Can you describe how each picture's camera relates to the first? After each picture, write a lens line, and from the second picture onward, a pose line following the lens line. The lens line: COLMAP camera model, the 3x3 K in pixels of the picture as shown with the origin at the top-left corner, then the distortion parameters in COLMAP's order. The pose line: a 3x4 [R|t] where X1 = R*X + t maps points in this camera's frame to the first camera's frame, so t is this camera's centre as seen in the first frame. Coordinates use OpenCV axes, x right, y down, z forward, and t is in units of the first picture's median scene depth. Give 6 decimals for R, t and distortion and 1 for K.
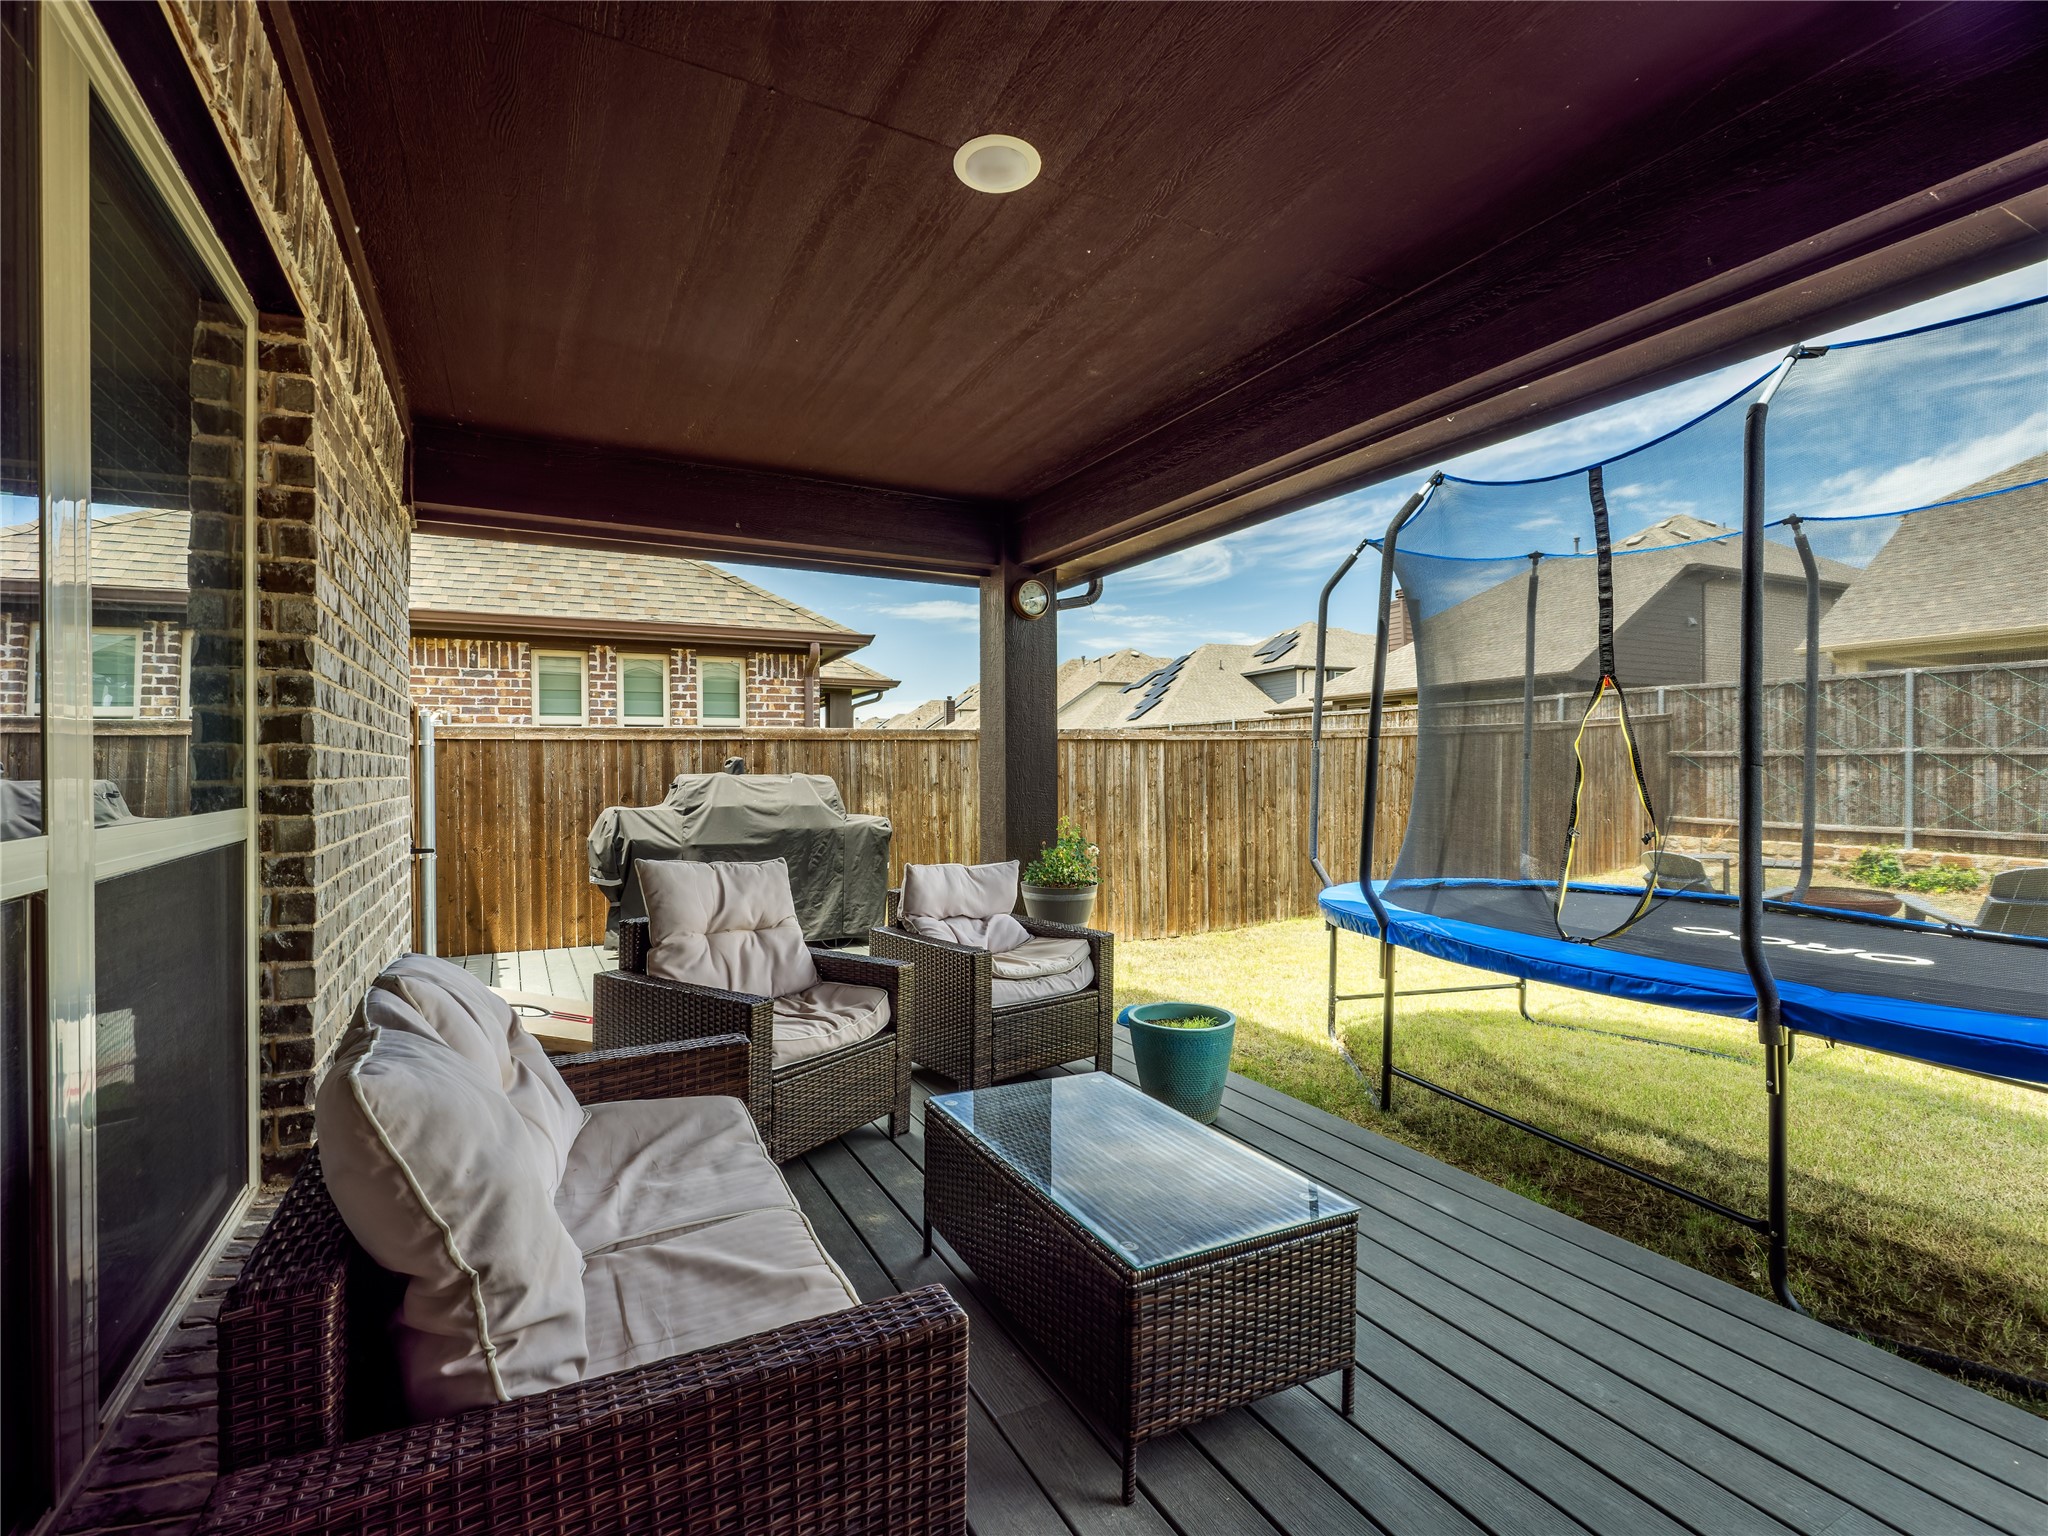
lens RADIAL K [[951.6, 0, 1014.2], [0, 951.6, 771.1], [0, 0, 1]] dist [-0.000878, -0.001420]
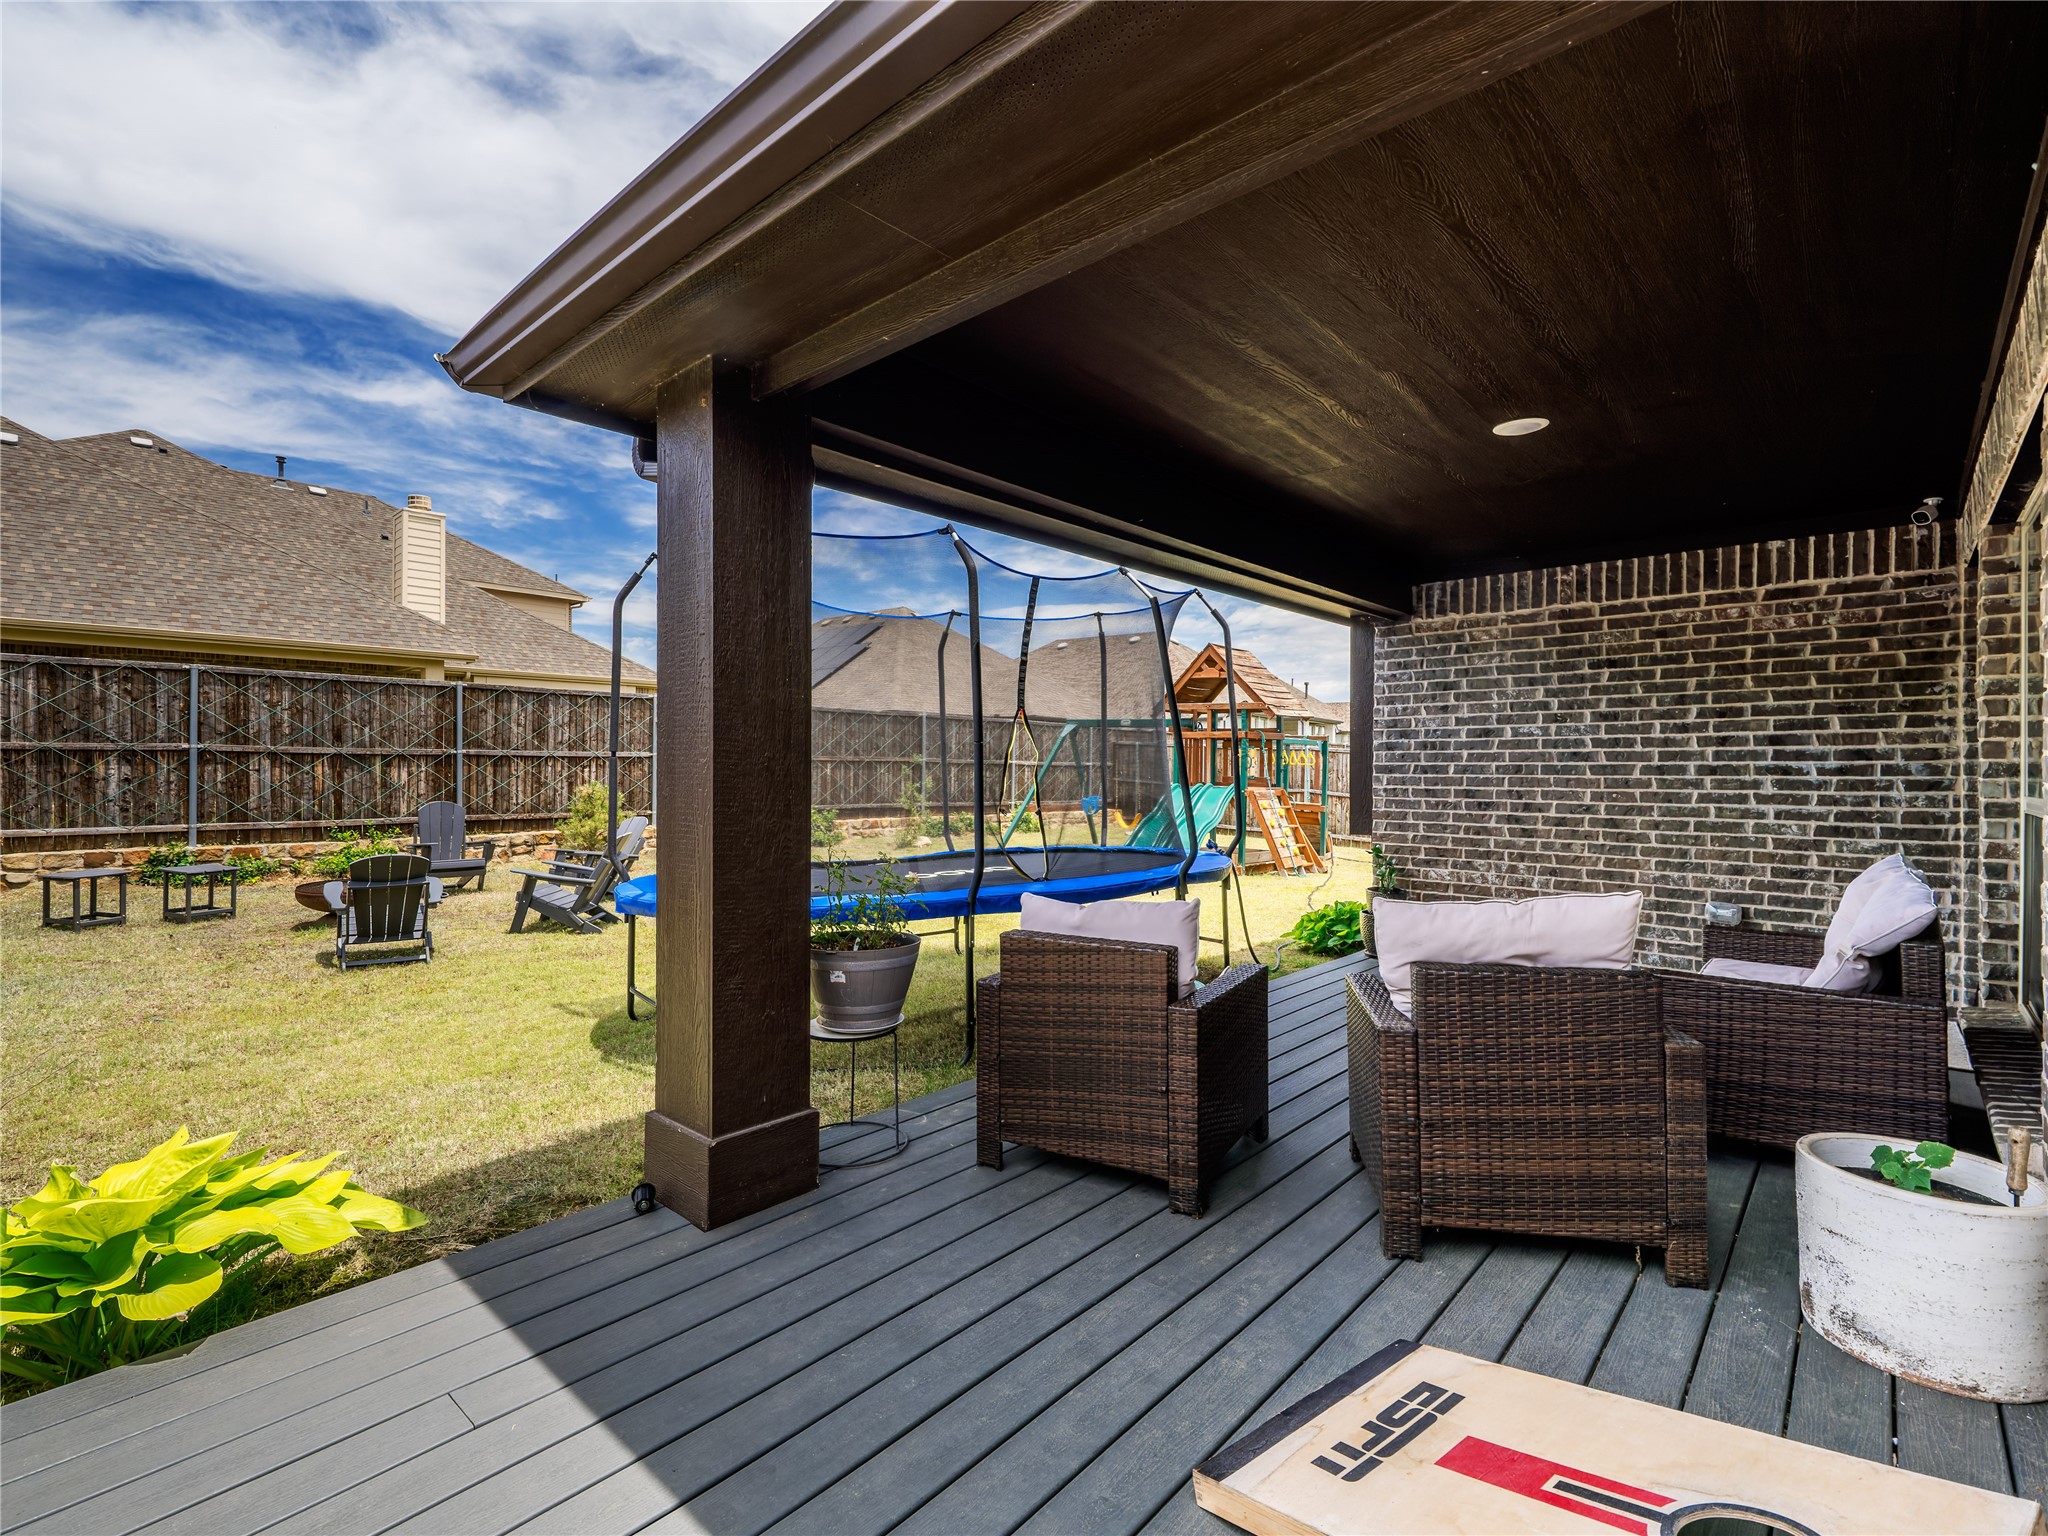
lens RADIAL K [[951.6, 0, 1021.8], [0, 951.6, 765.0], [0, 0, 1]] dist [-0.000878, -0.001420]
pose [[-0.340703, -0.001730, 0.940170, -0.296239], [-0.001243, 0.999998, 0.001390, -0.005198], [-0.940170, -0.000696, -0.340704, 0.538759]]
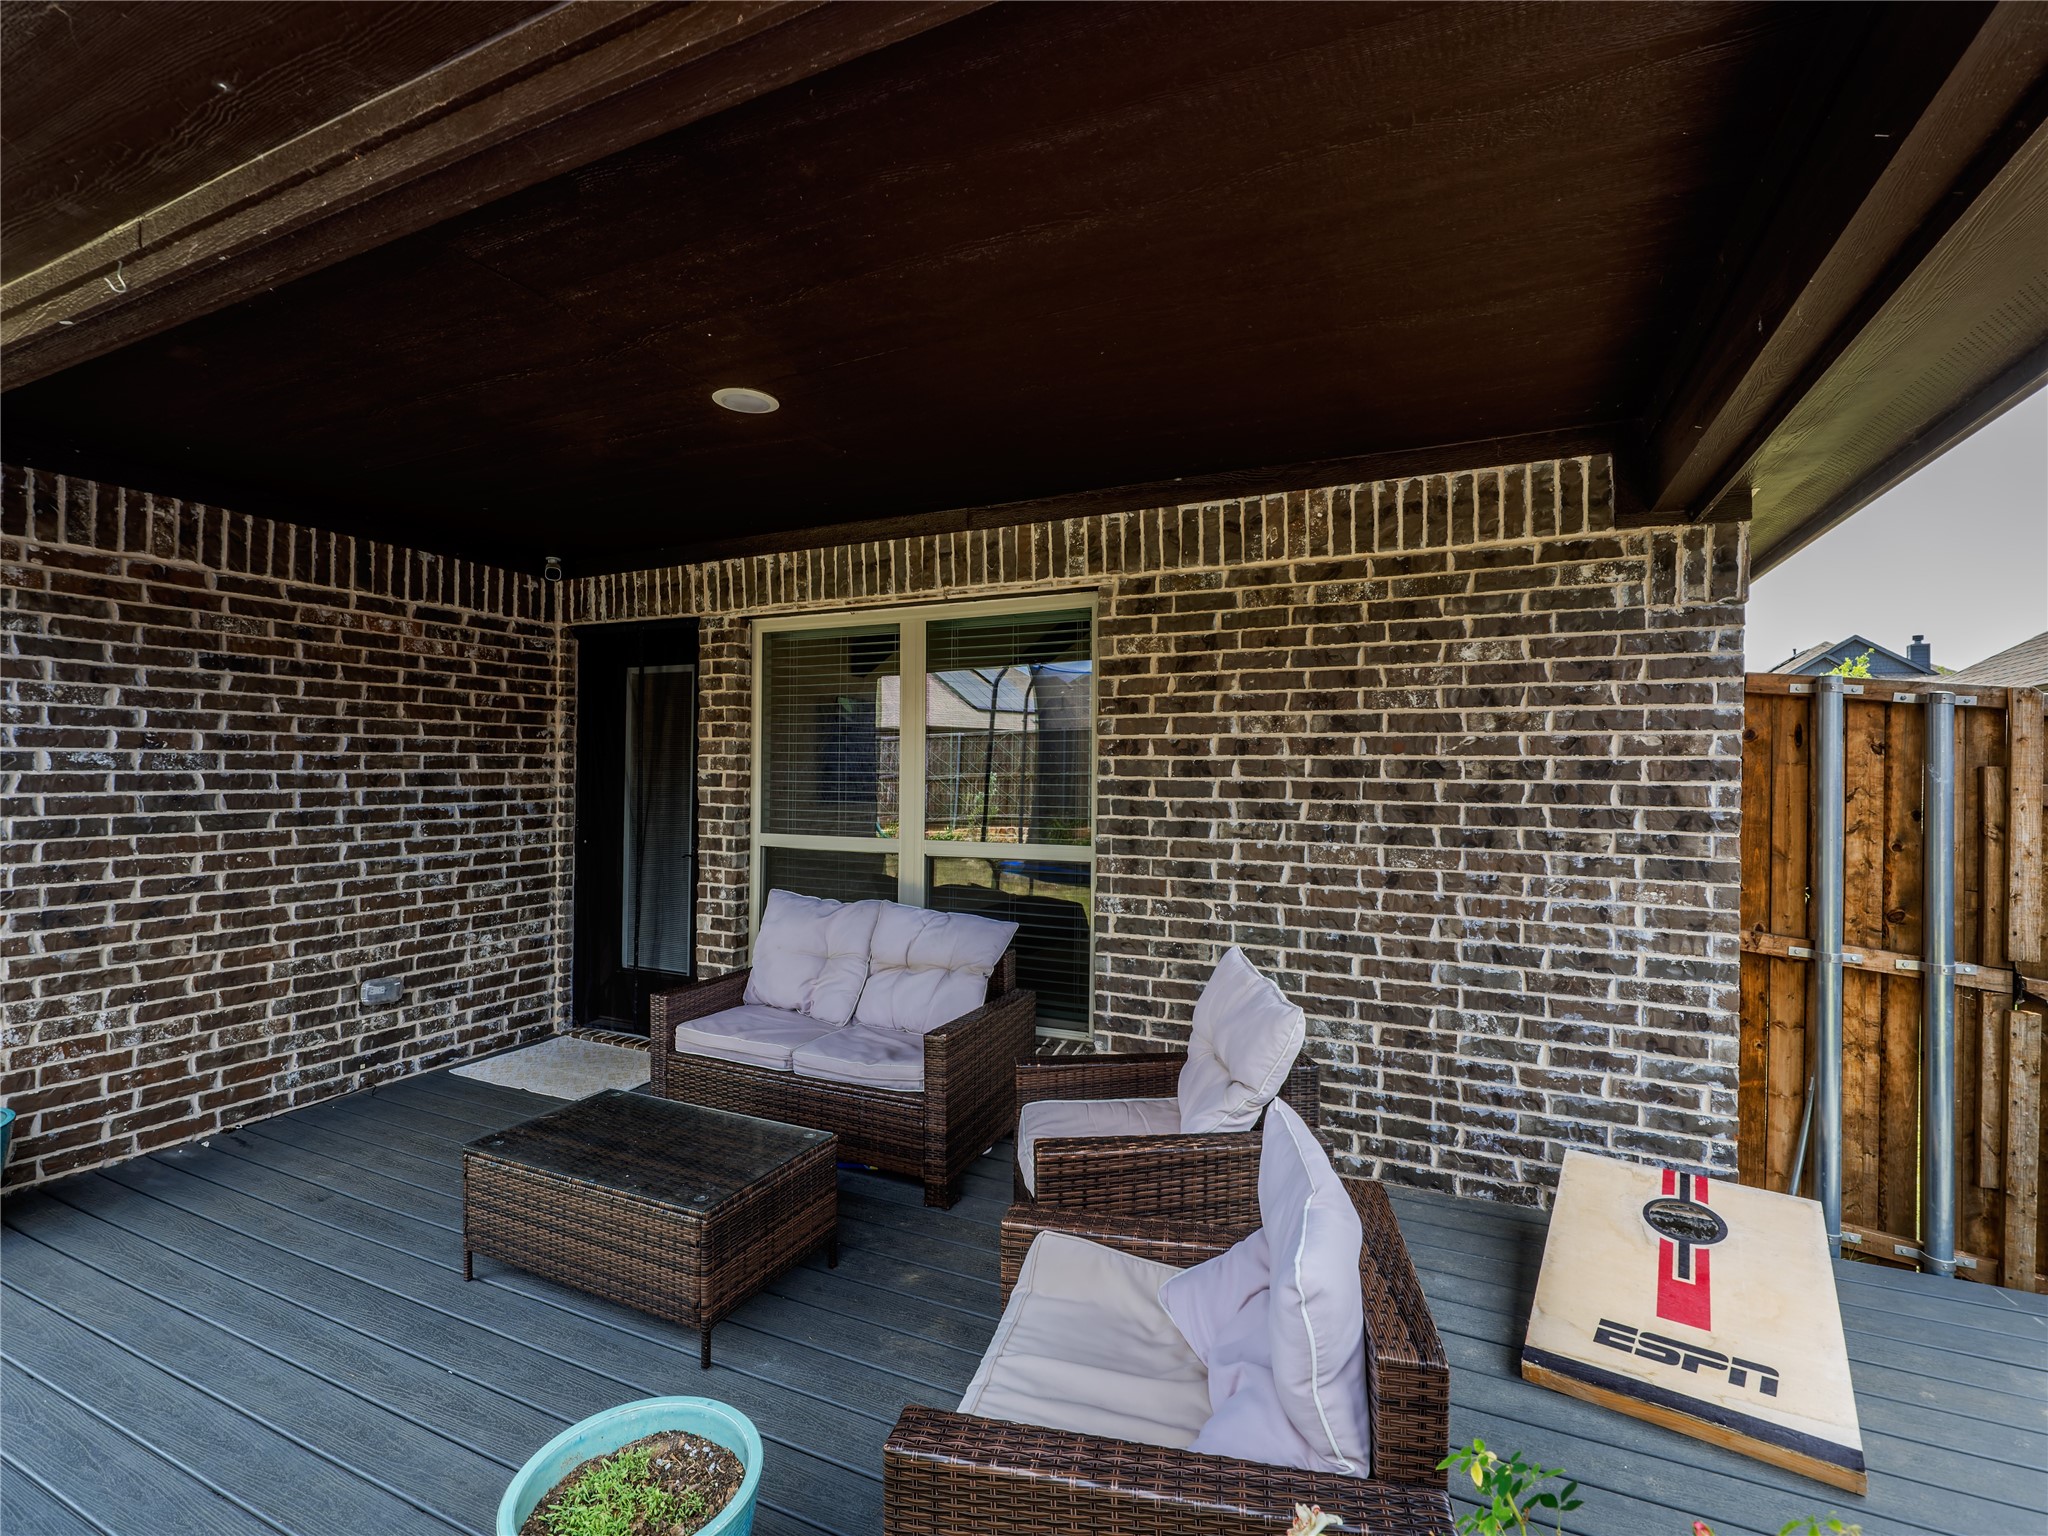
lens RADIAL K [[951.6, 0, 994.8], [0, 951.6, 761.1], [0, 0, 1]] dist [-0.000878, -0.001420]
pose [[-0.801152, -0.012995, -0.598320, 0.014893], [-0.010979, 0.999915, -0.007016, -0.022237], [0.598360, 0.000948, -0.801226, 0.512186]]
